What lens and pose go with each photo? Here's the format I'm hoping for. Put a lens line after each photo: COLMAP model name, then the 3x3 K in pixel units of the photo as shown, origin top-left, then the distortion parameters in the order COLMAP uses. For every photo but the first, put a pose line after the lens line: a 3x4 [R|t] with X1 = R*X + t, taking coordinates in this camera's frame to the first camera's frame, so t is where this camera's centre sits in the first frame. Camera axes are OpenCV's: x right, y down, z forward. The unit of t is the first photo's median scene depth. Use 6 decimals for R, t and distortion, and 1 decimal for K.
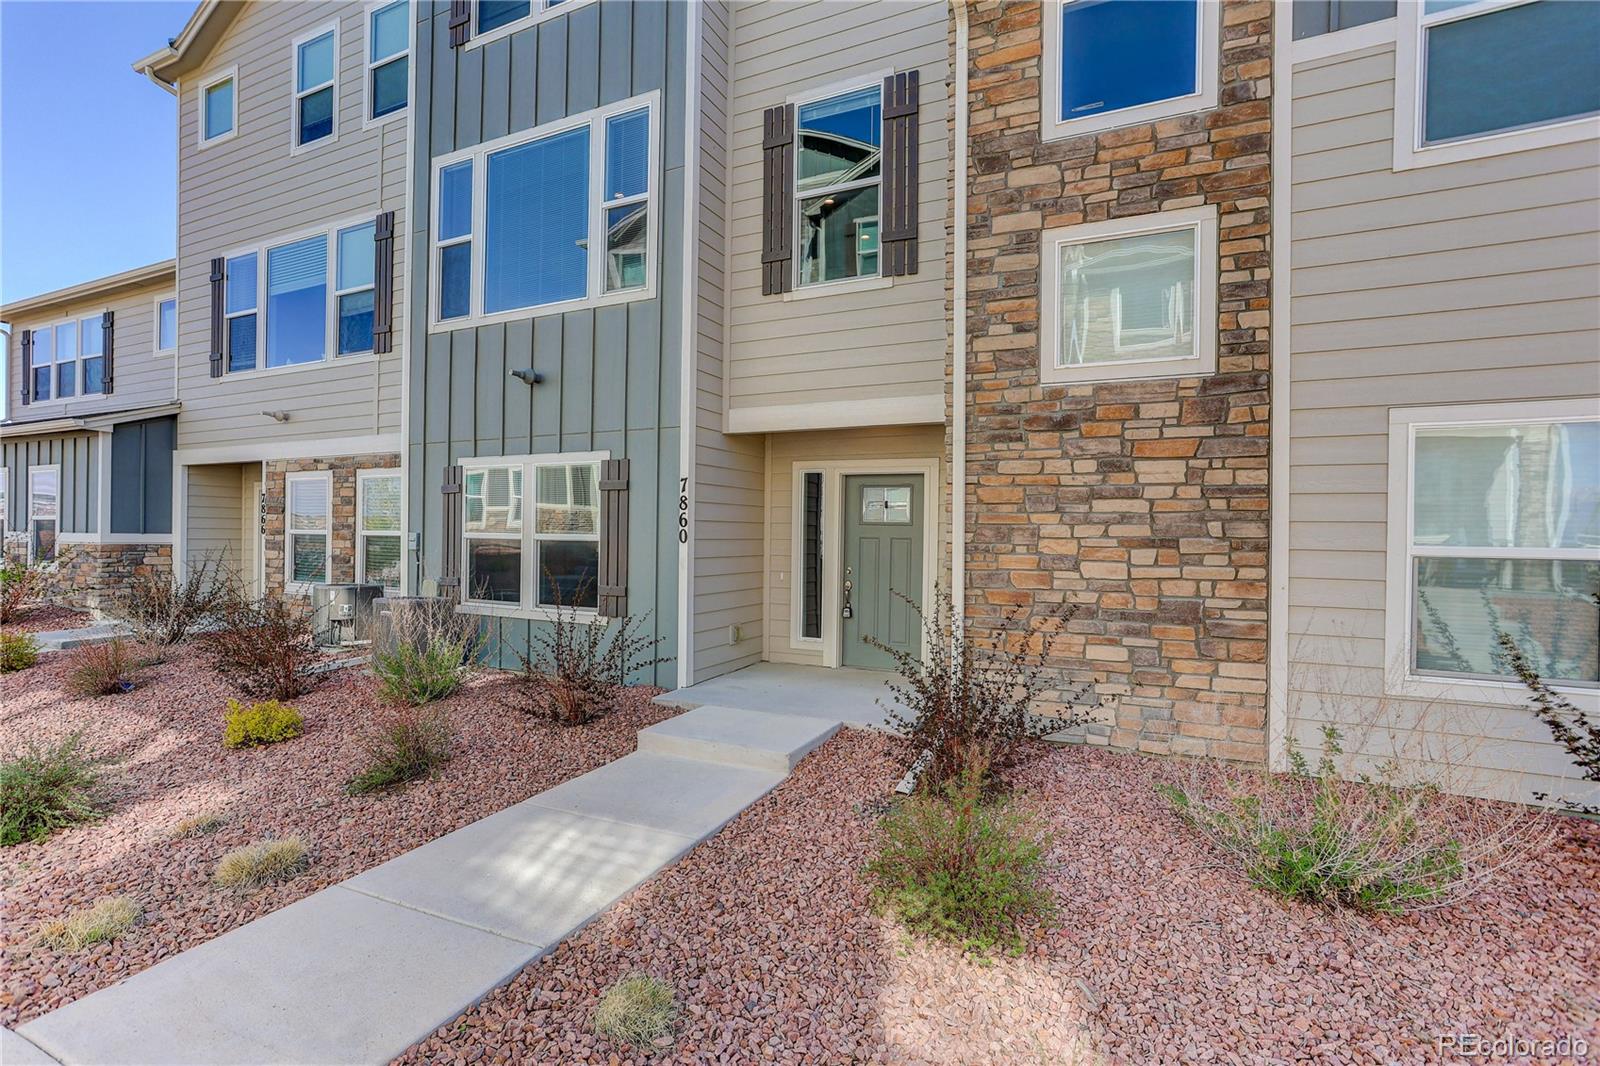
lens RADIAL K [[759.7, 0, 779.5], [0, 759.7, 535.2], [0, 0, 1]] dist [-0.043038, 0.027220]
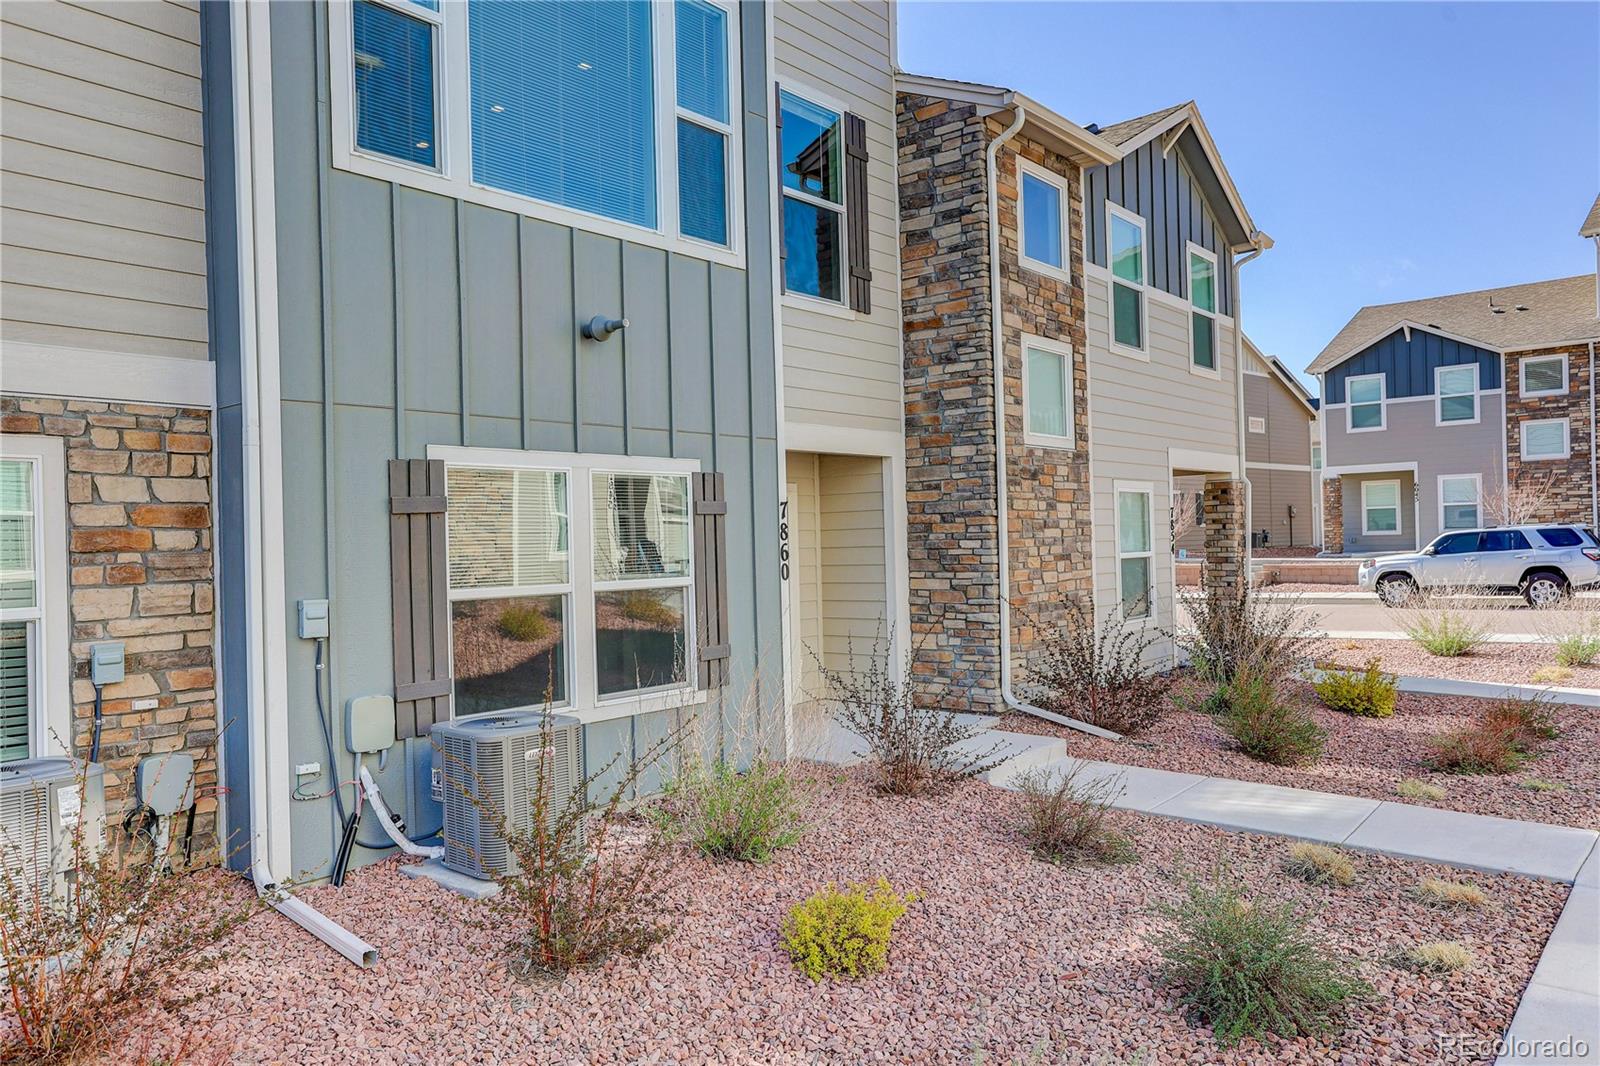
lens RADIAL K [[1099.4, 0, 767.5], [0, 1099.4, 532.8], [0, 0, 1]] dist [-0.001859, -0.000298]
pose [[0.262419, -0.011428, 0.964886, -1.705870], [0.030280, 0.999535, 0.003603, -0.061280], [-0.964479, 0.028271, 0.262643, 0.932713]]
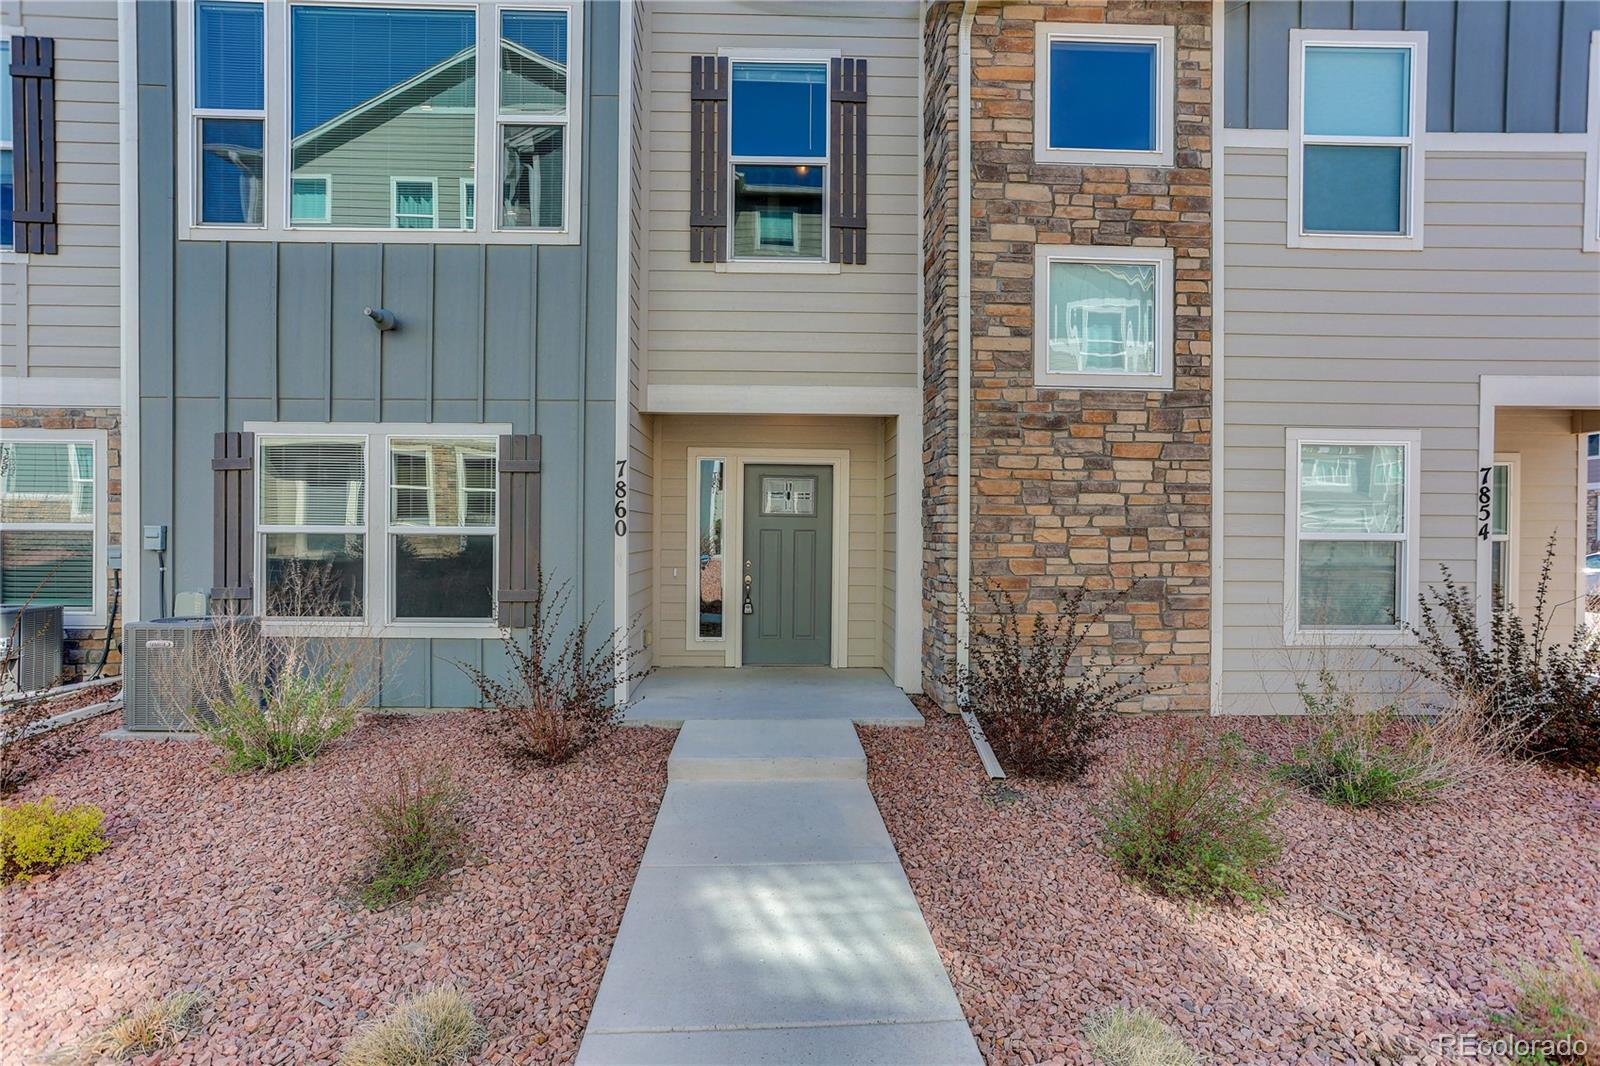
lens RADIAL K [[759.7, 0, 779.5], [0, 759.7, 535.2], [0, 0, 1]] dist [-0.043038, 0.027220]
pose [[0.884663, -0.008288, 0.466158, -0.487946], [0.004300, 0.999945, 0.009617, 0.002164], [-0.466212, -0.006503, 0.884649, 0.209875]]
